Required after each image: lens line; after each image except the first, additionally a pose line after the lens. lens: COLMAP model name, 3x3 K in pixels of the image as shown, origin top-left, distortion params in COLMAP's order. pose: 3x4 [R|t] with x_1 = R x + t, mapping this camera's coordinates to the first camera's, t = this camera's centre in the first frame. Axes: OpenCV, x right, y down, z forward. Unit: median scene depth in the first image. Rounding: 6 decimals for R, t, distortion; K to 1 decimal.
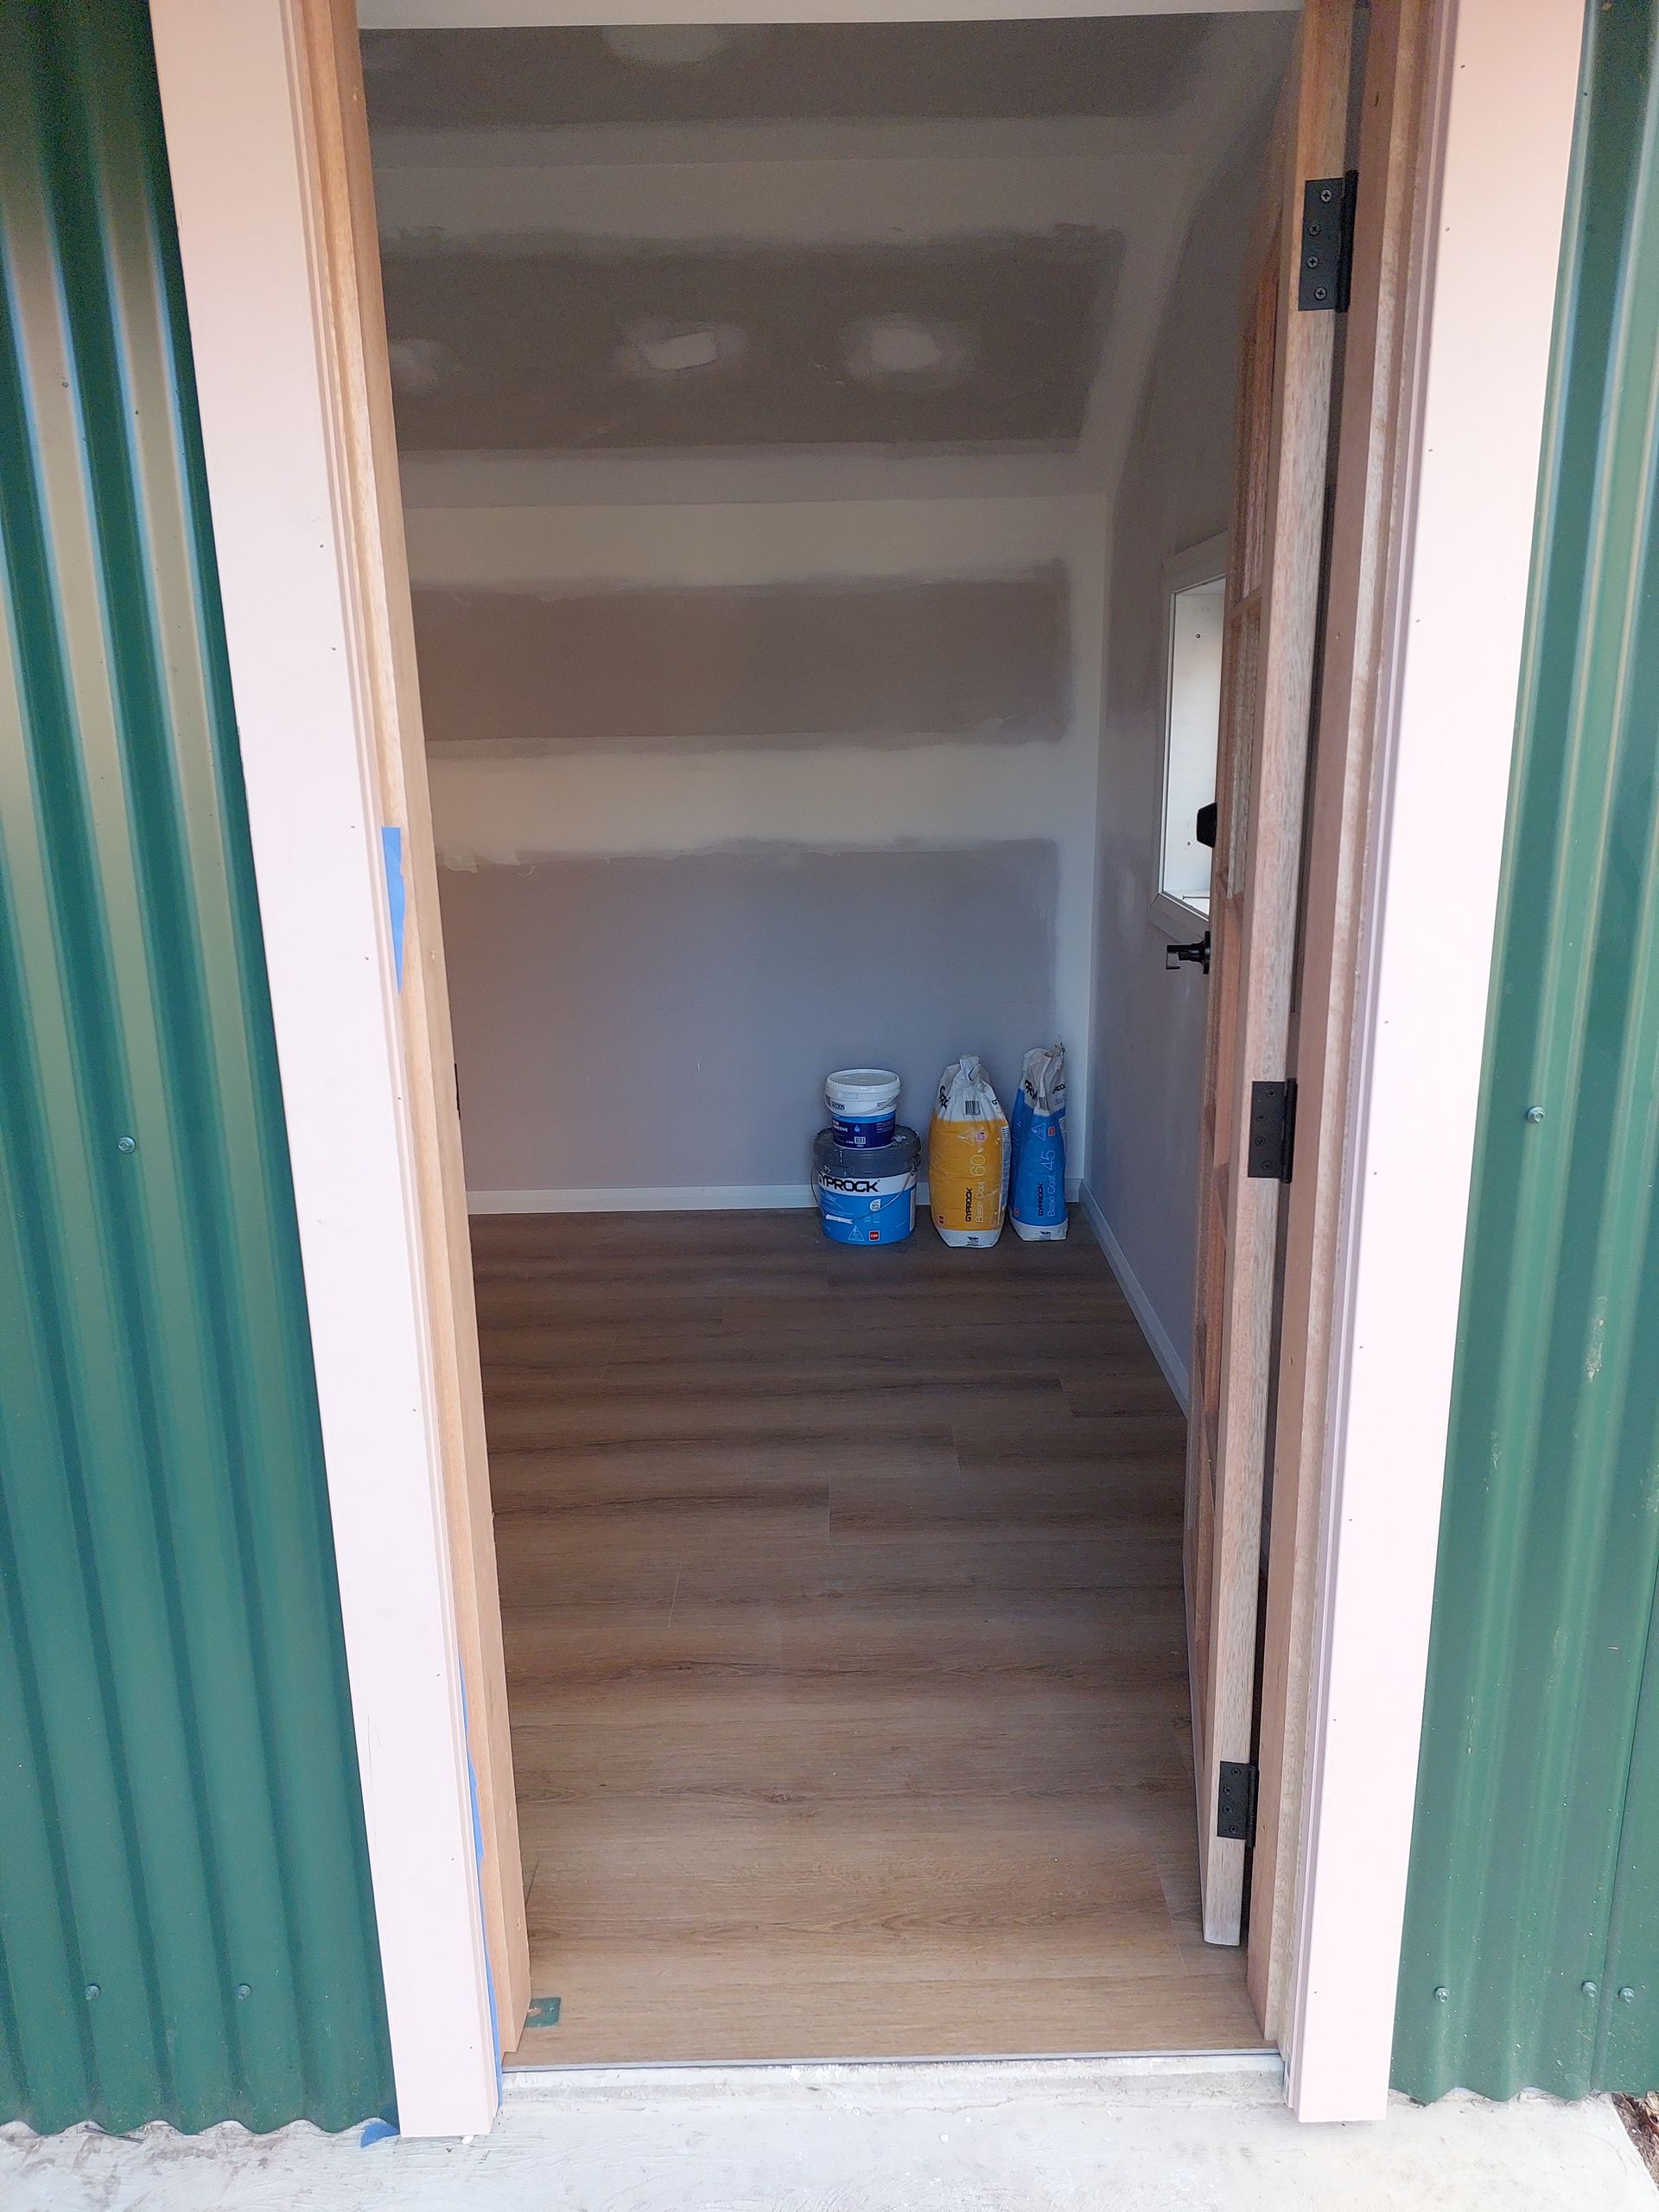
lens RADIAL K [[1464.8, 0, 831.3], [0, 1464.8, 1101.6], [0, 0, 1]] dist [0.039128, -0.013969]
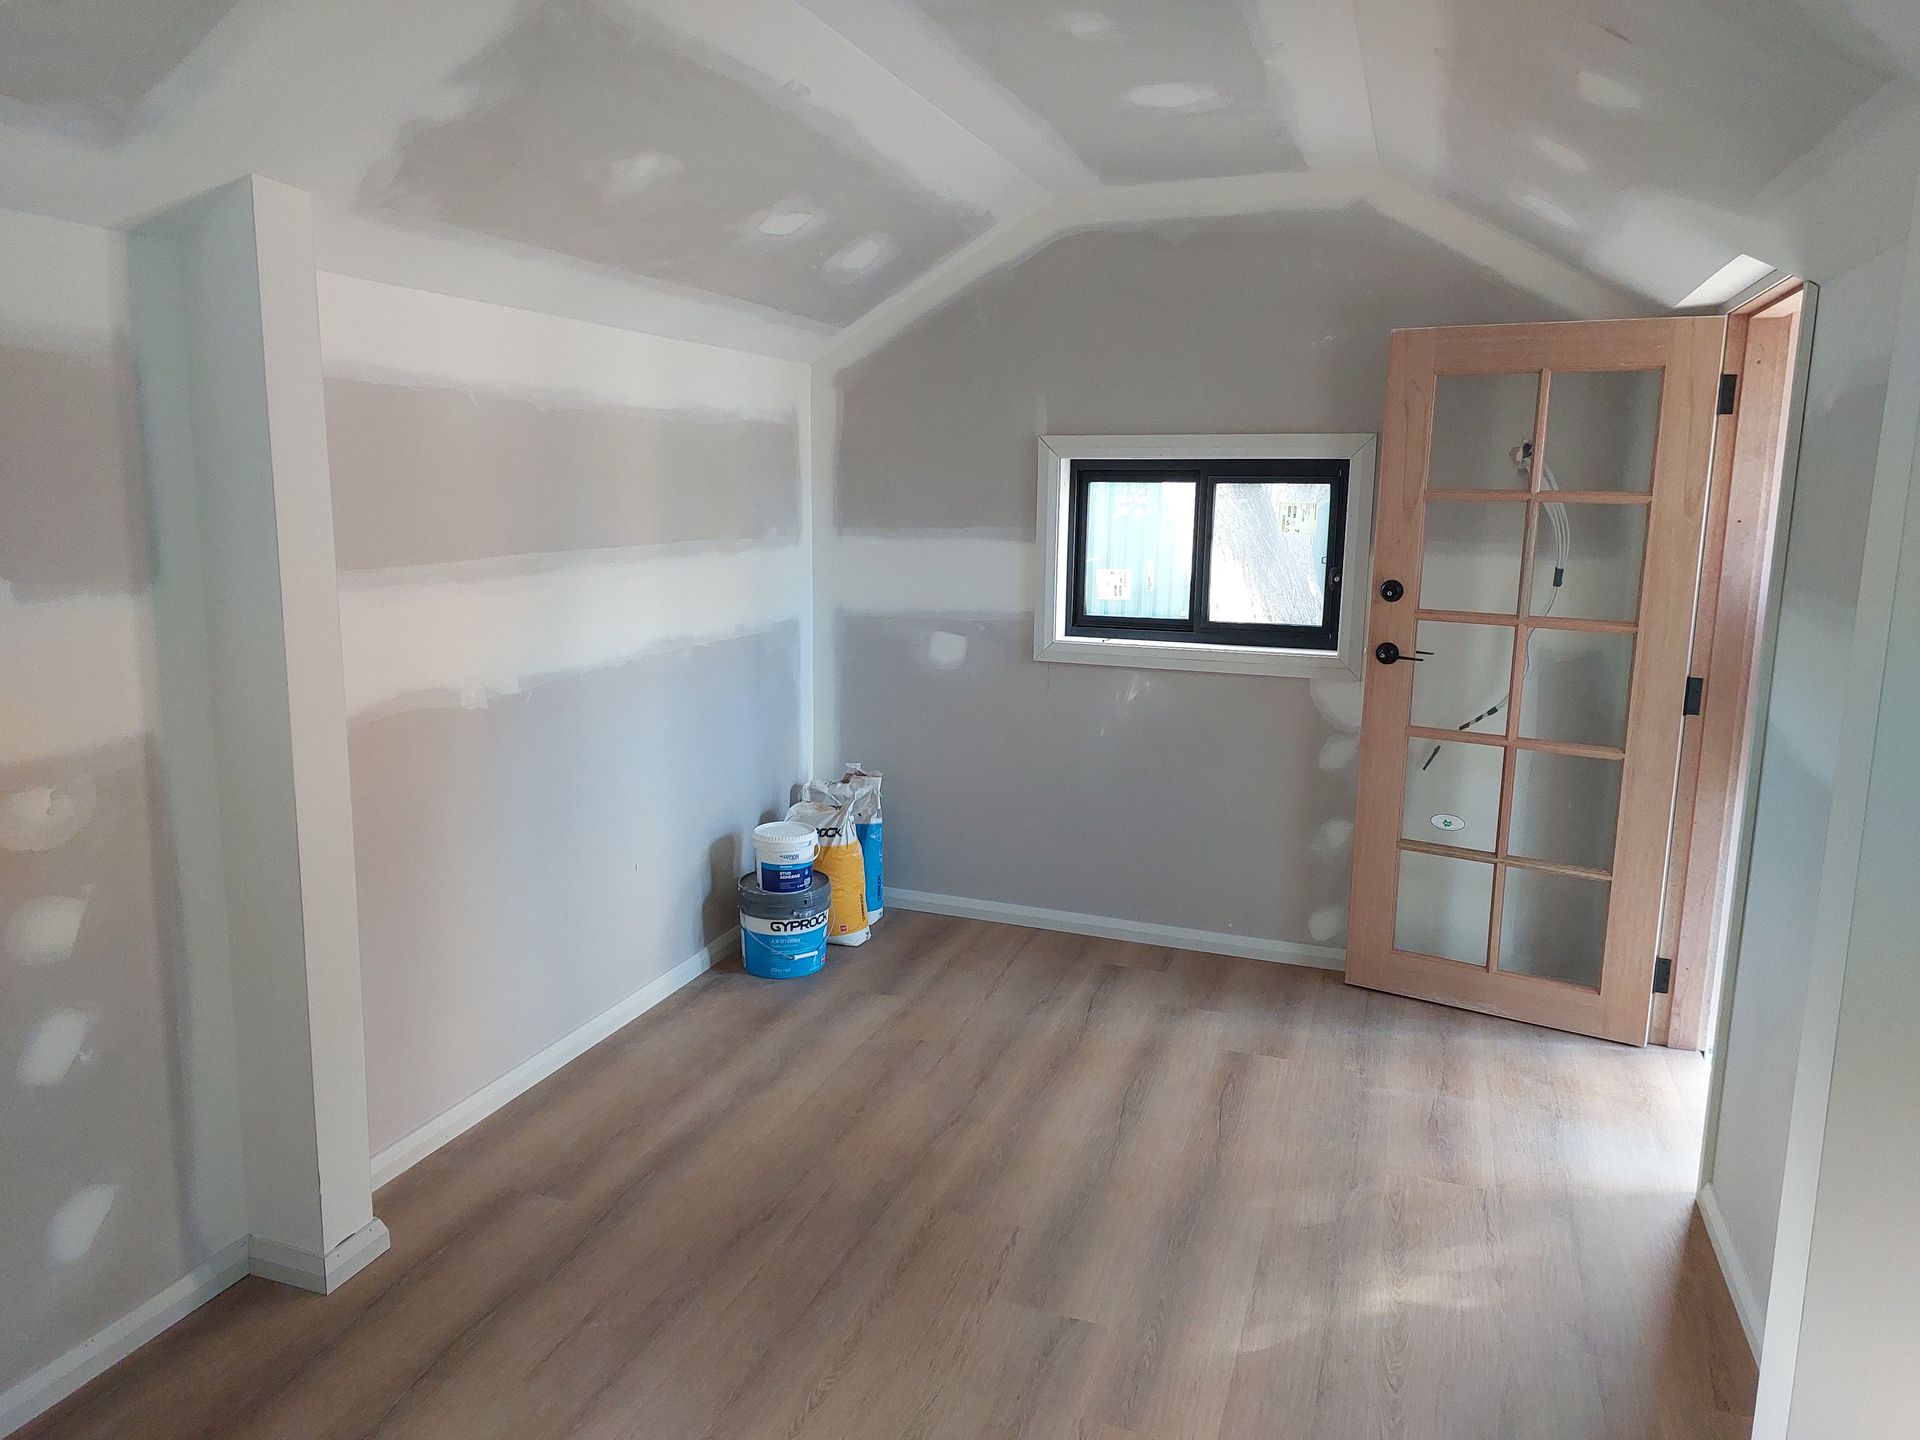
lens RADIAL K [[1271.4, 0, 932.0], [0, 1271.4, 686.8], [0, 0, 1]] dist [0.039128, -0.013969]
pose [[0.375331, -0.127482, 0.918082, -0.887162], [0.233749, 0.971501, 0.039338, -0.146588], [-0.896933, 0.199836, 0.394433, 0.505640]]
